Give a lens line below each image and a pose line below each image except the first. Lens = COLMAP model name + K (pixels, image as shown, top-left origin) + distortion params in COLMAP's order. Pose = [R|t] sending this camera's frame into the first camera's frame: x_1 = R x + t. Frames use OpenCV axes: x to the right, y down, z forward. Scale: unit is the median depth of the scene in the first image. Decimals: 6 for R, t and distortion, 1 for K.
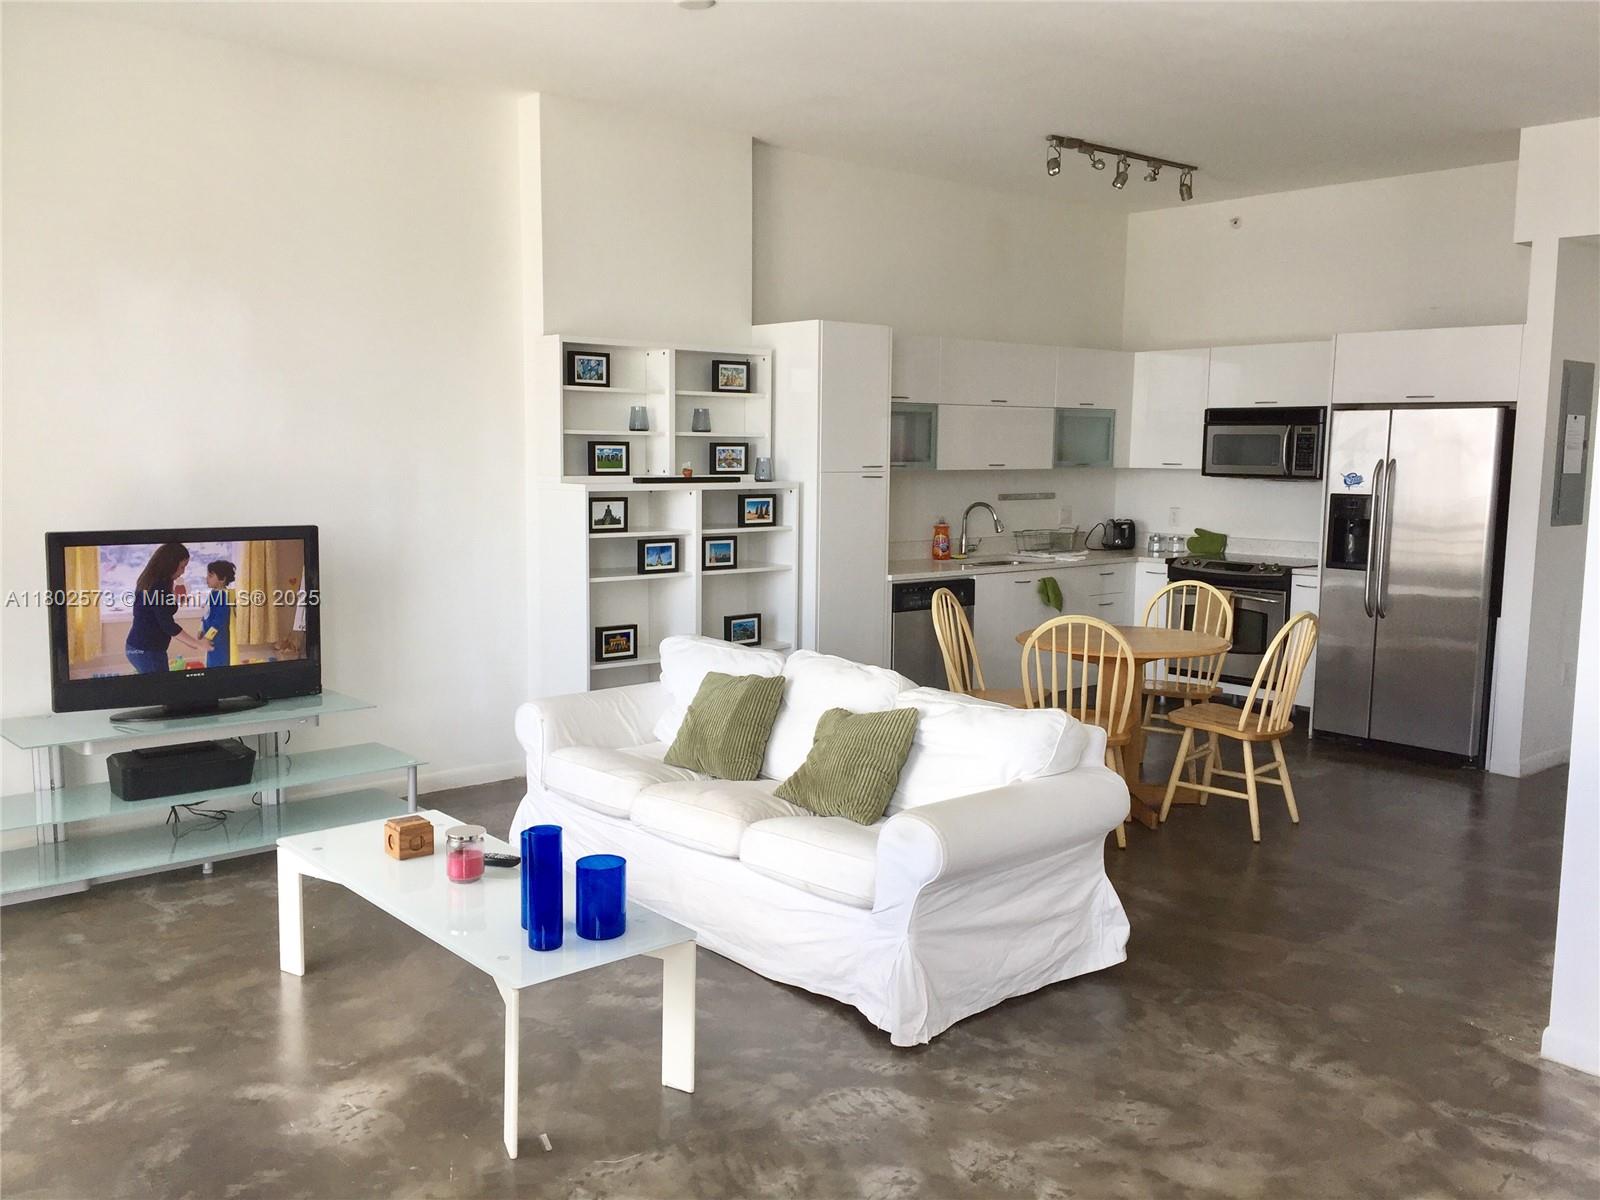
lens RADIAL K [[1363.7, 0, 797.6], [0, 1363.7, 605.3], [0, 0, 1]] dist [0.073595, -0.111998]
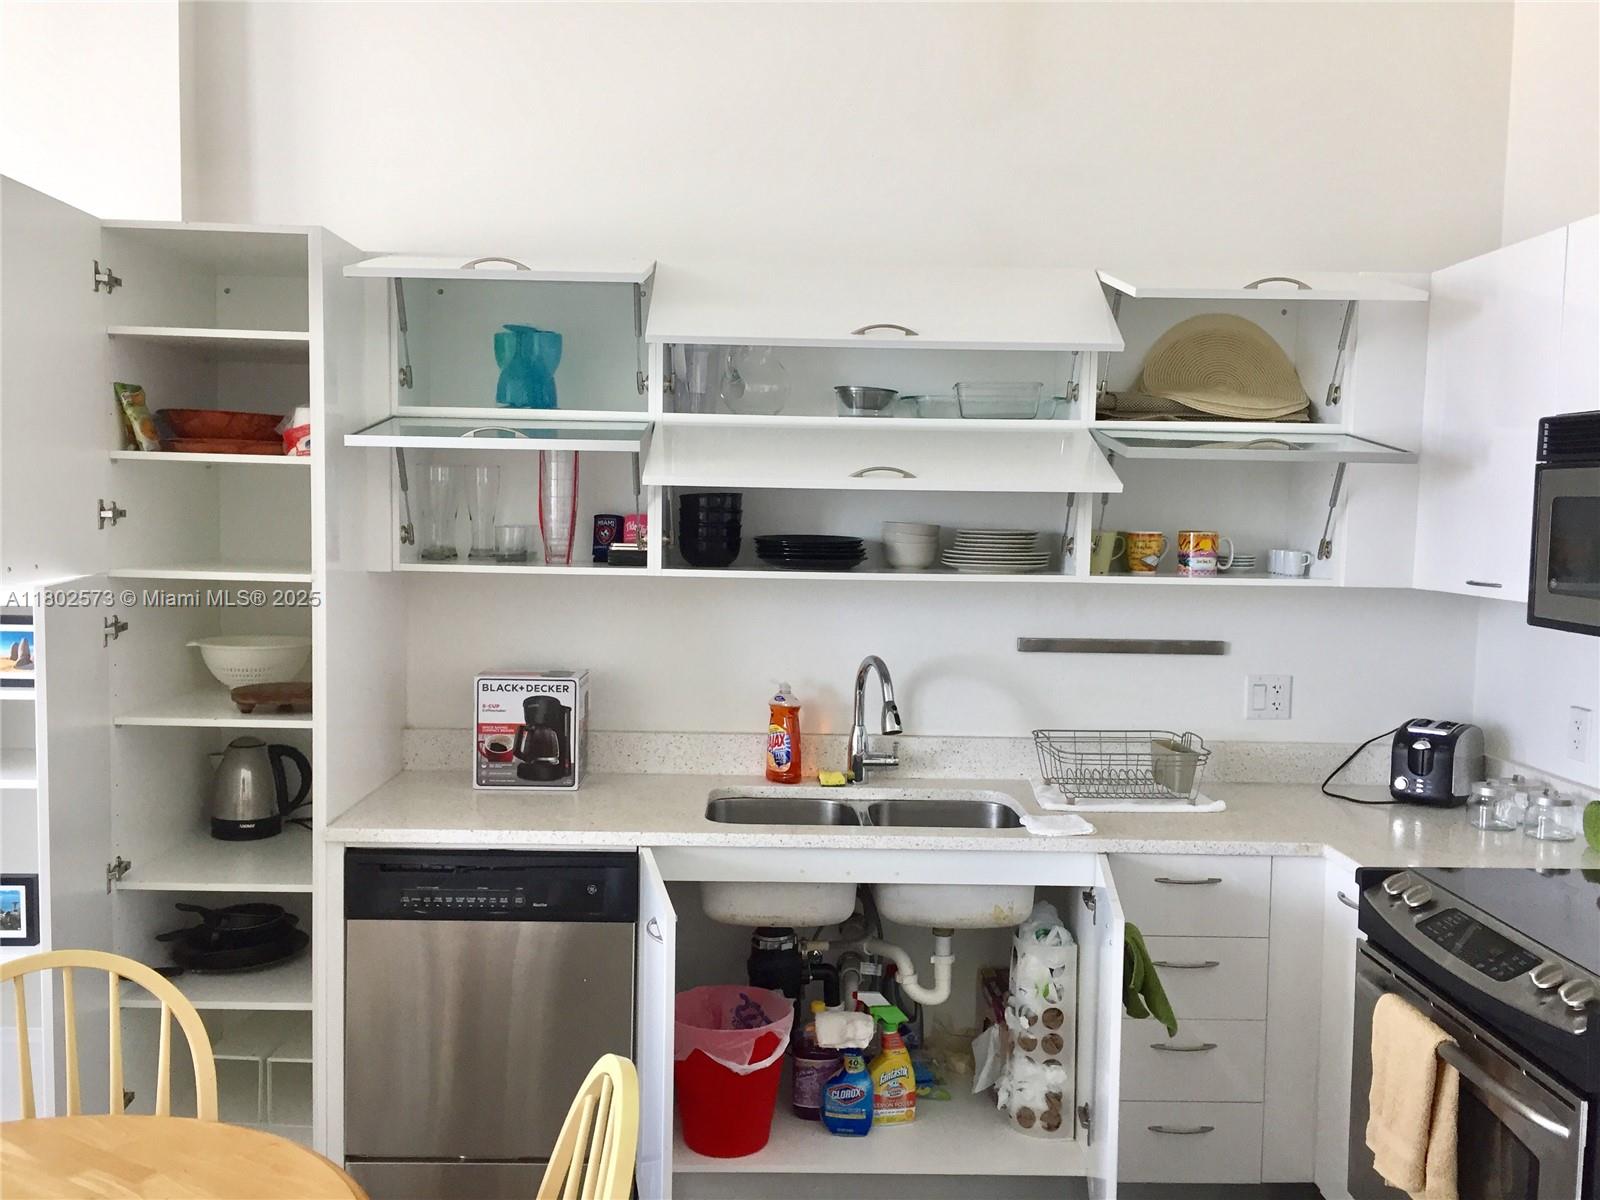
lens RADIAL K [[1480.6, 0, 800.0], [0, 1480.6, 600.0], [0, 0, 1]] dist [0.081971, -0.159904]
pose [[0.780739, 0.044536, -0.623268, 0.502265], [-0.084126, 0.995867, -0.034220, -0.095168], [0.619168, 0.079150, 0.781259, 0.800315]]
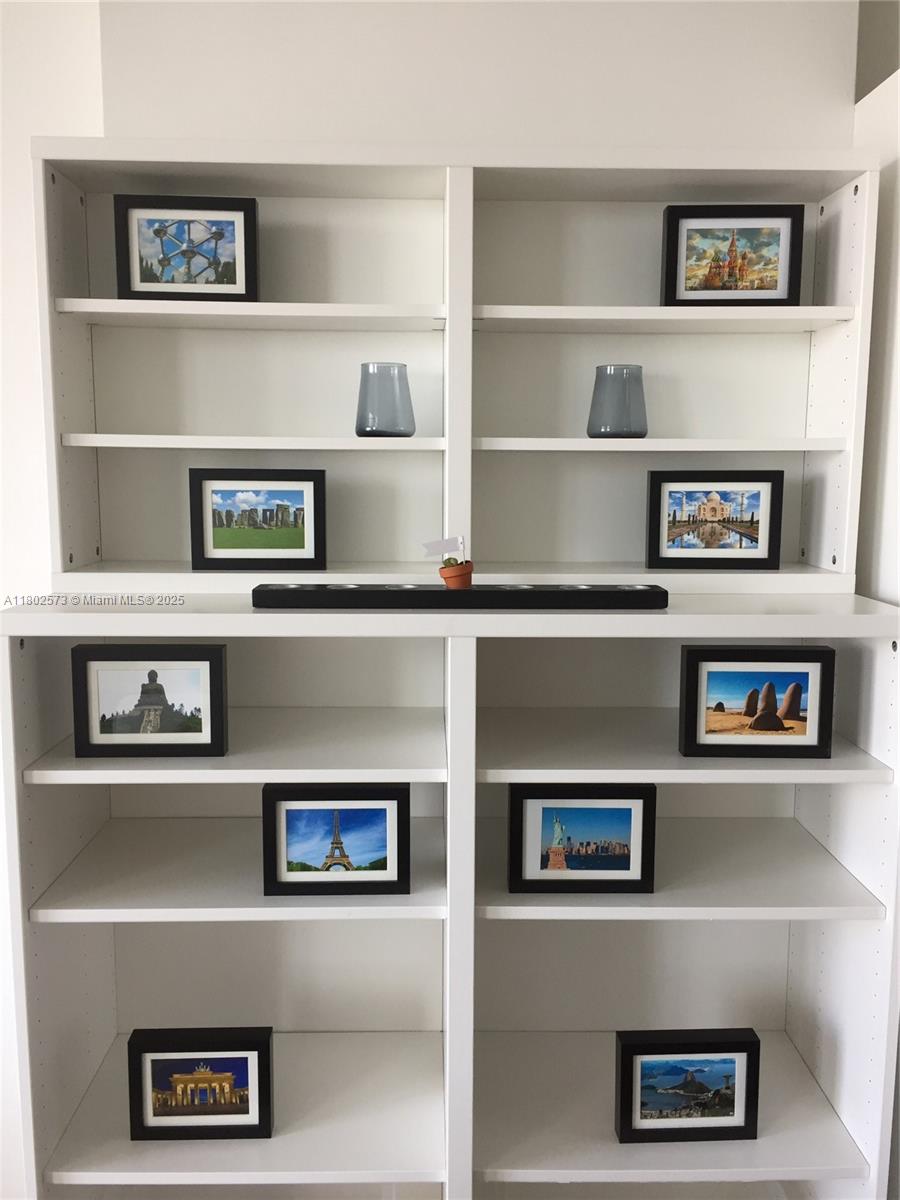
lens RADIAL K [[1110.4, 0, 466.6], [0, 1110.4, 600.6], [0, 0, 1]] dist [0.081971, -0.159904]
pose [[0.774816, 0.075530, -0.627659, 0.074228], [-0.071932, 0.996922, 0.031169, -0.098049], [0.628081, 0.020999, 0.777864, 0.804999]]
